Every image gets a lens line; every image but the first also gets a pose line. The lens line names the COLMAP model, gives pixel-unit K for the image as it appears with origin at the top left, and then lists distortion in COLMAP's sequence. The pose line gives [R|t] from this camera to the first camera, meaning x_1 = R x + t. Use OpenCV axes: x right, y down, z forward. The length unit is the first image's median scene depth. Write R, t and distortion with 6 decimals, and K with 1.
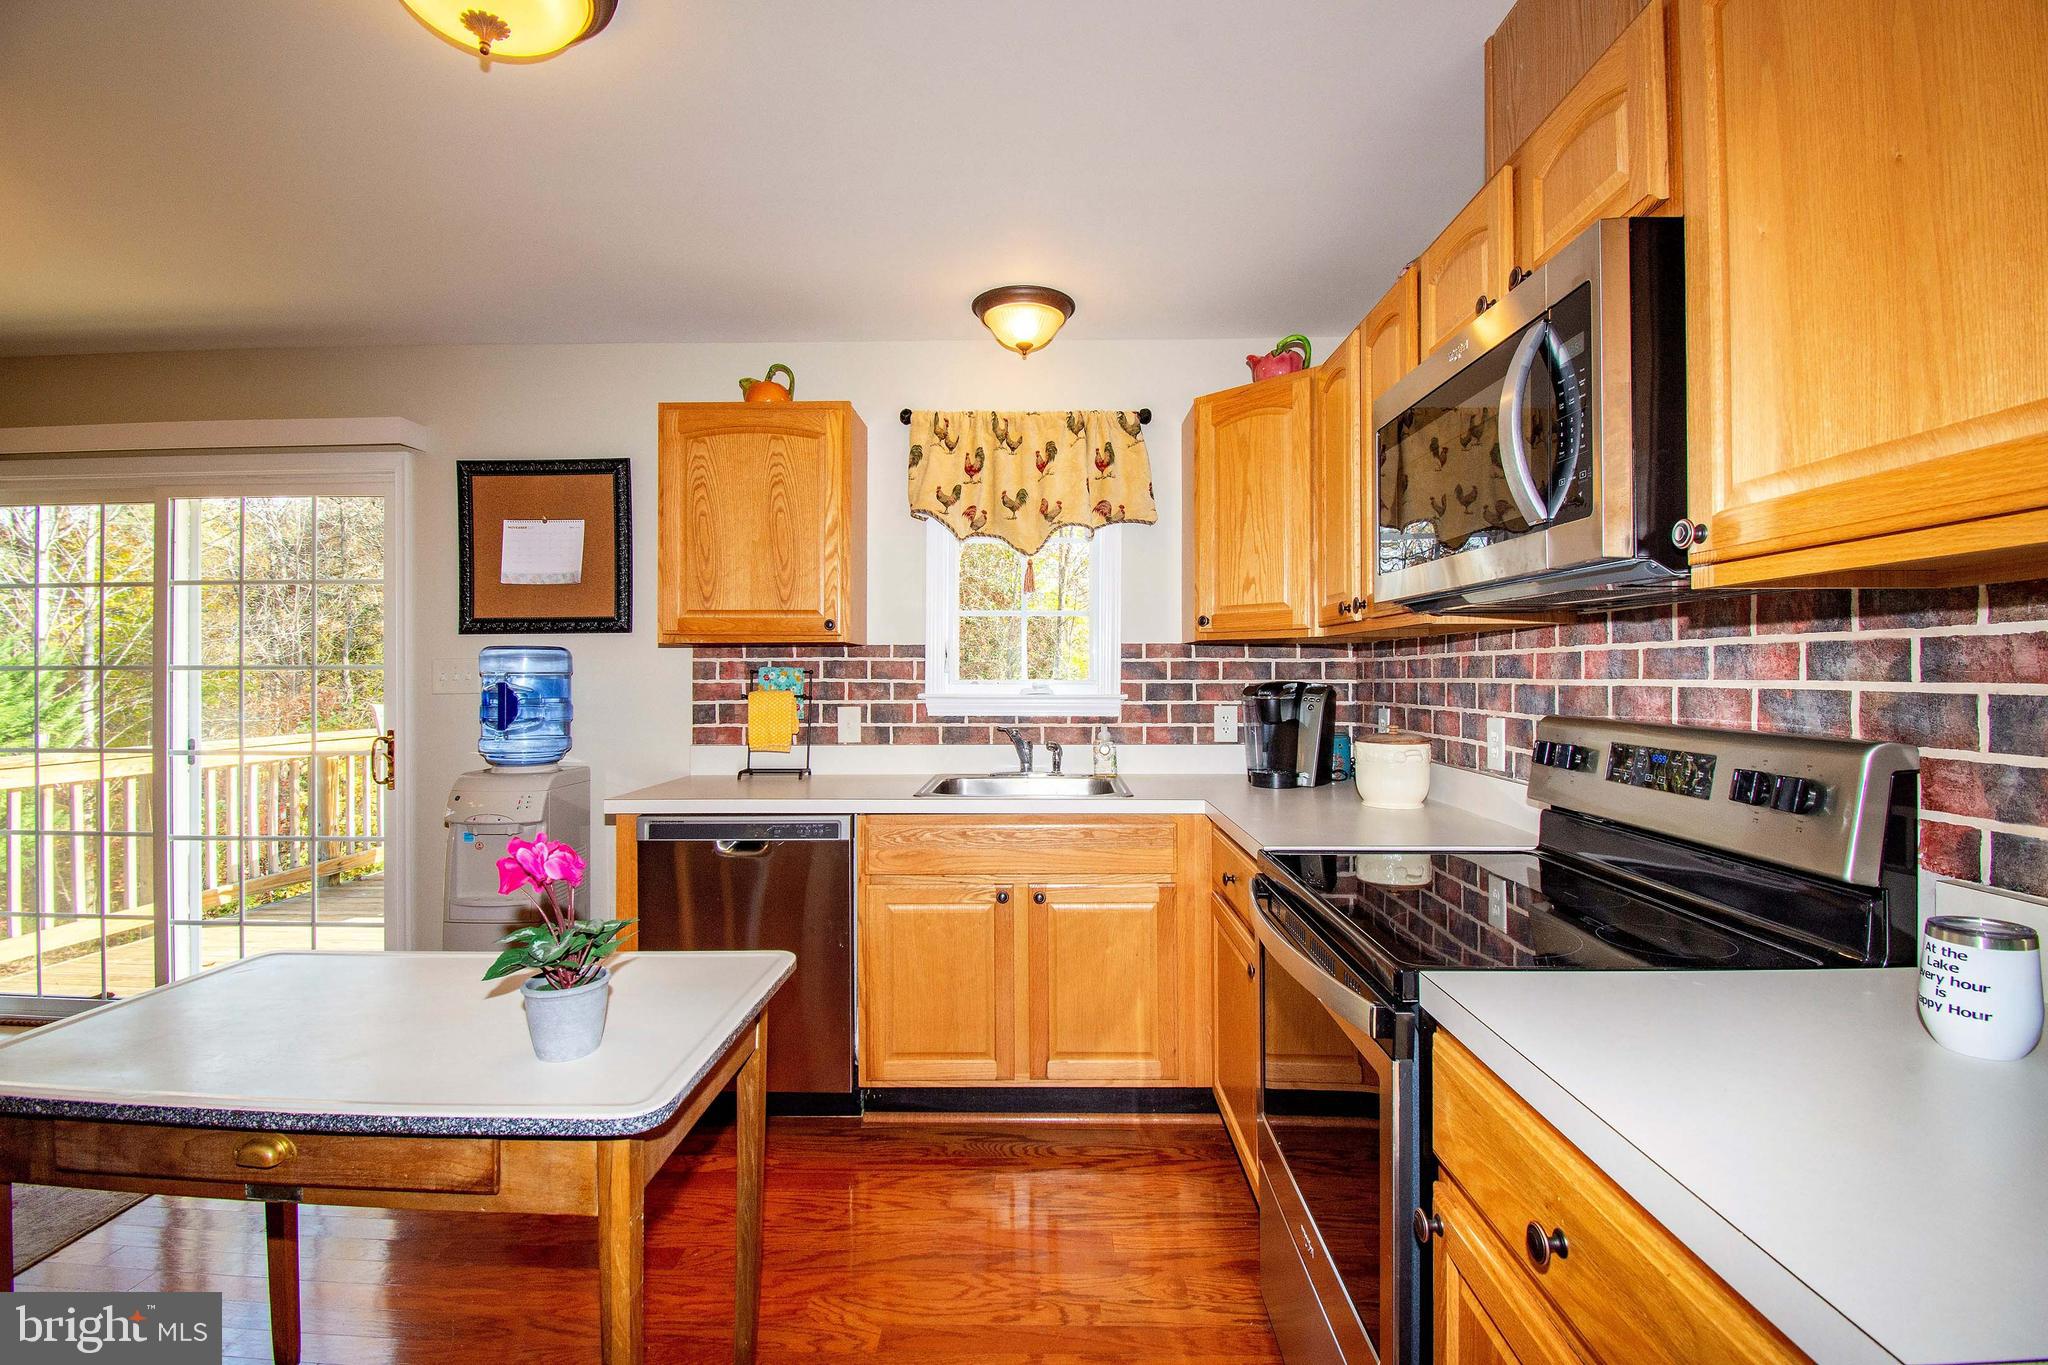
lens RADIAL K [[904.0, 0, 1022.3], [0, 904.0, 669.8], [0, 0, 1]] dist [0.014228, -0.021966]
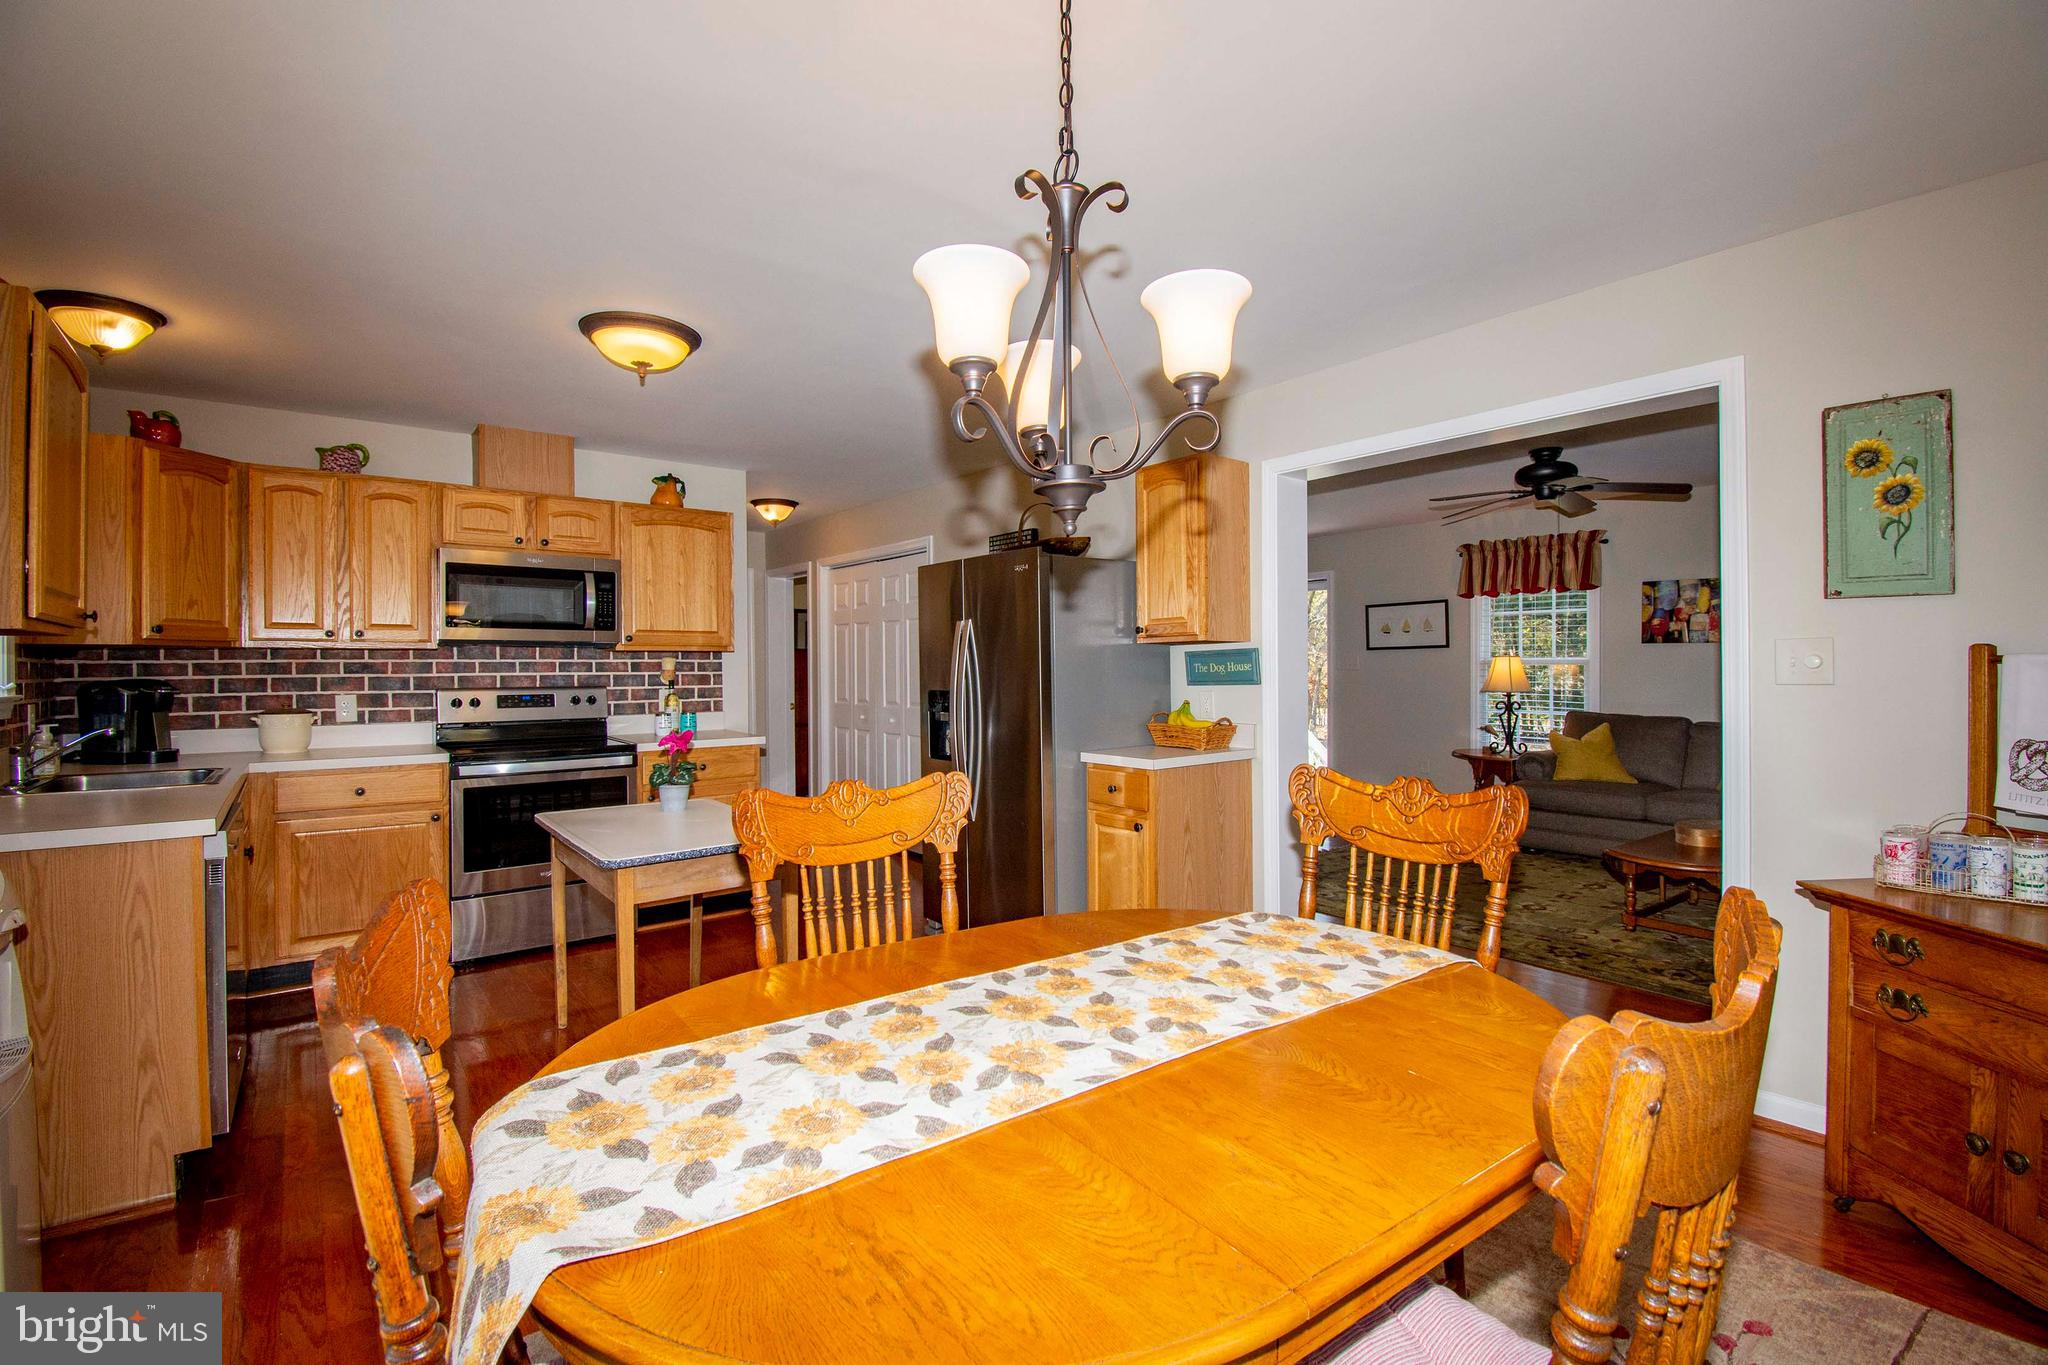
lens RADIAL K [[904.0, 0, 1030.3], [0, 904.0, 669.1], [0, 0, 1]] dist [0.014228, -0.021966]
pose [[-0.638074, 0.003390, 0.769967, -1.292710], [0.002969, 0.999994, -0.001942, 0.004517], [-0.769969, 0.001047, -0.638081, 0.758622]]
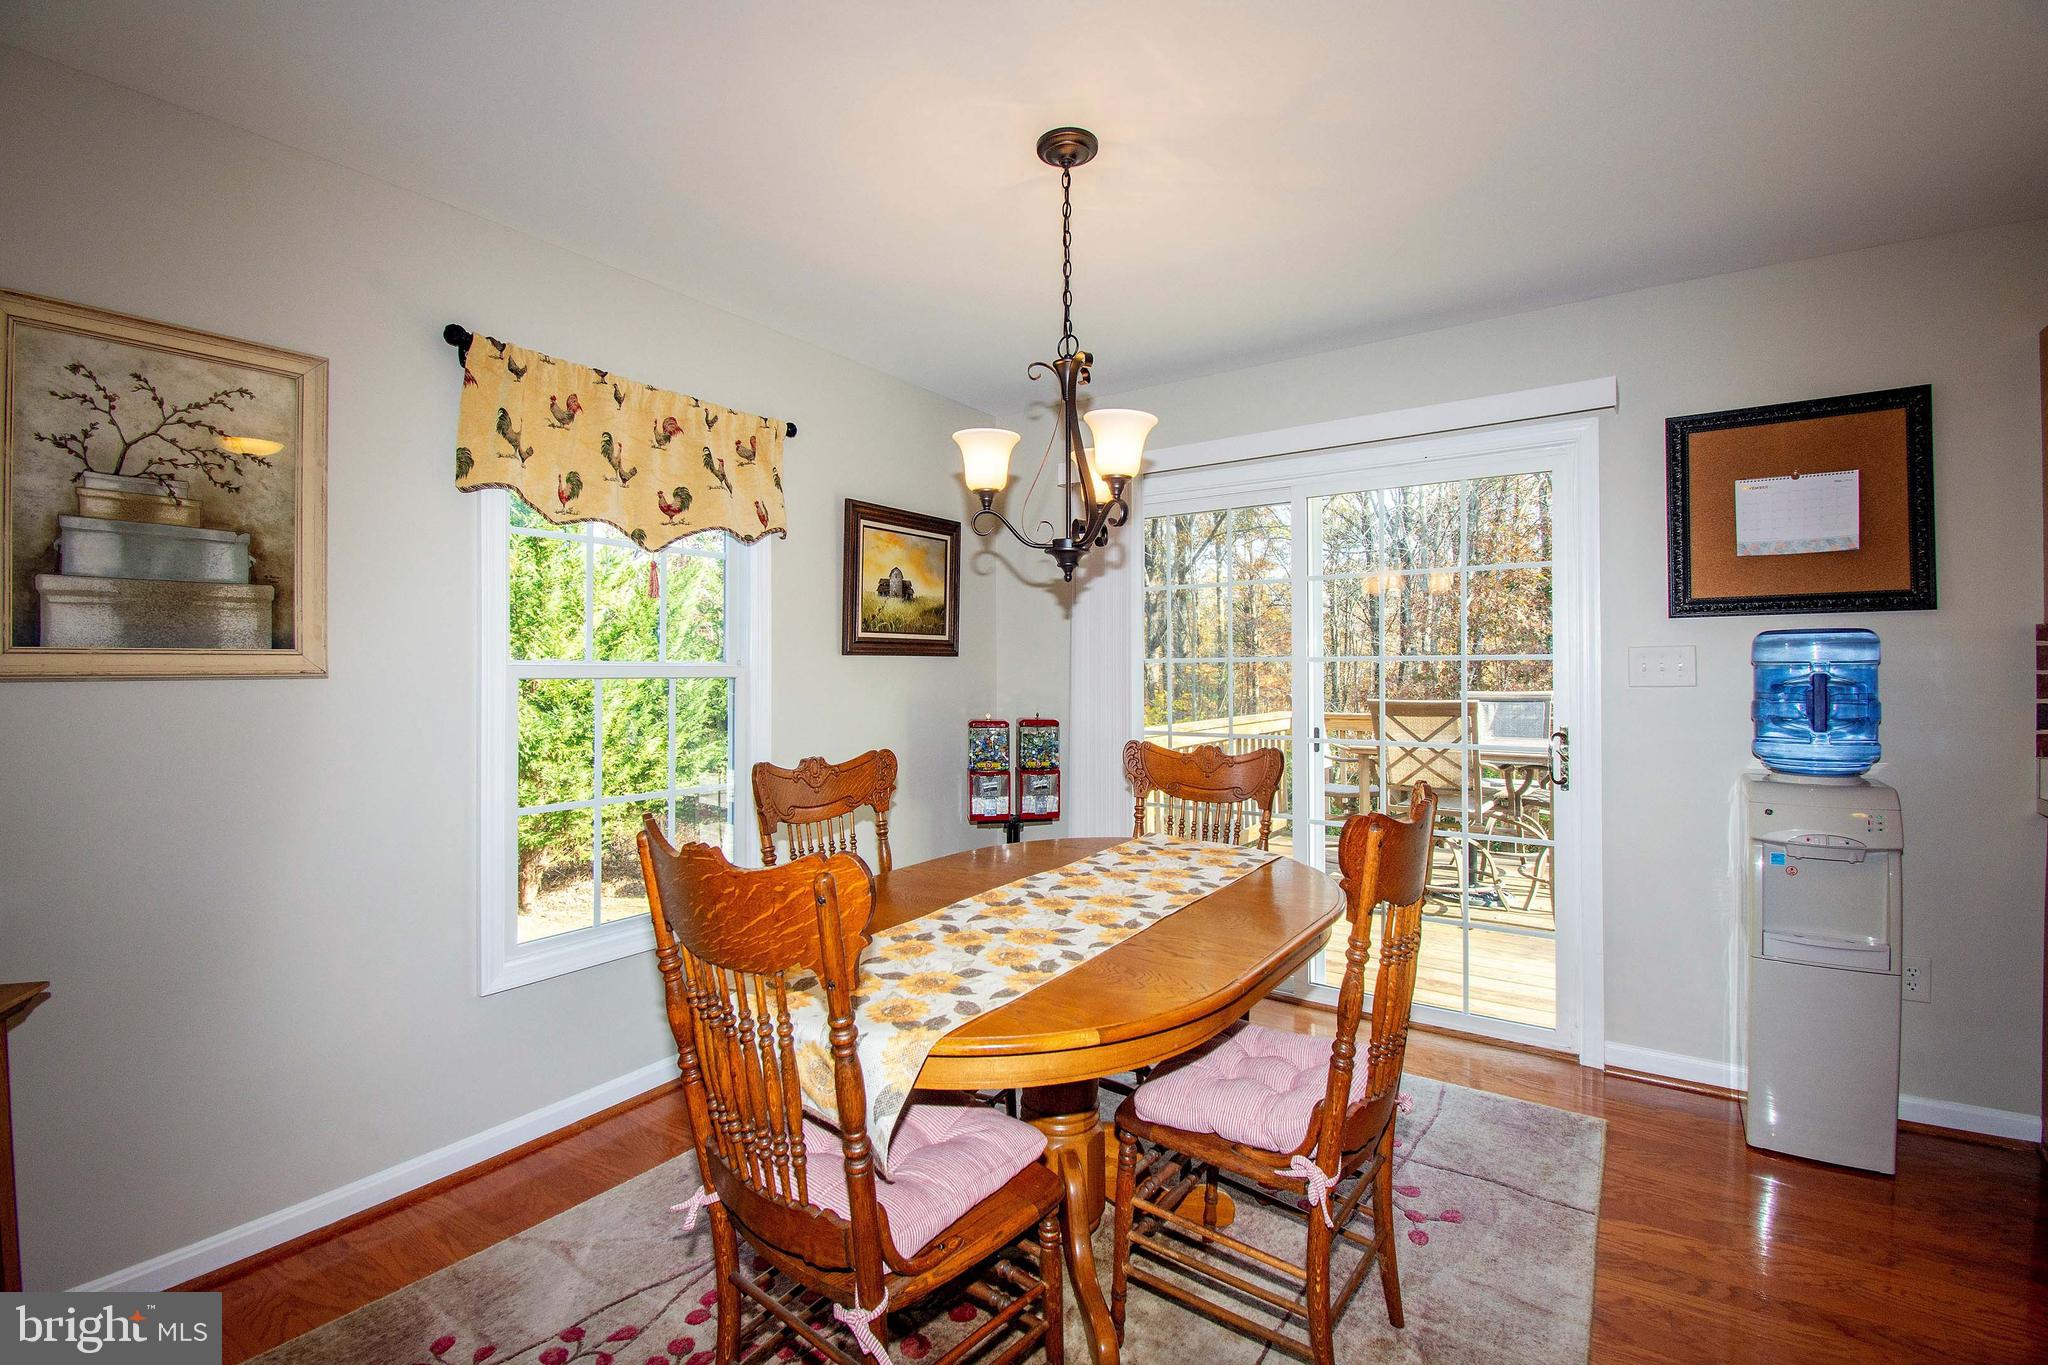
lens RADIAL K [[904.0, 0, 1037.1], [0, 904.0, 673.9], [0, 0, 1]] dist [0.014228, -0.021966]
pose [[0.839365, 0.000895, -0.543568, -0.660488], [0.006657, 0.999907, 0.011925, -0.000316], [0.543528, -0.013628, 0.839281, -0.060564]]
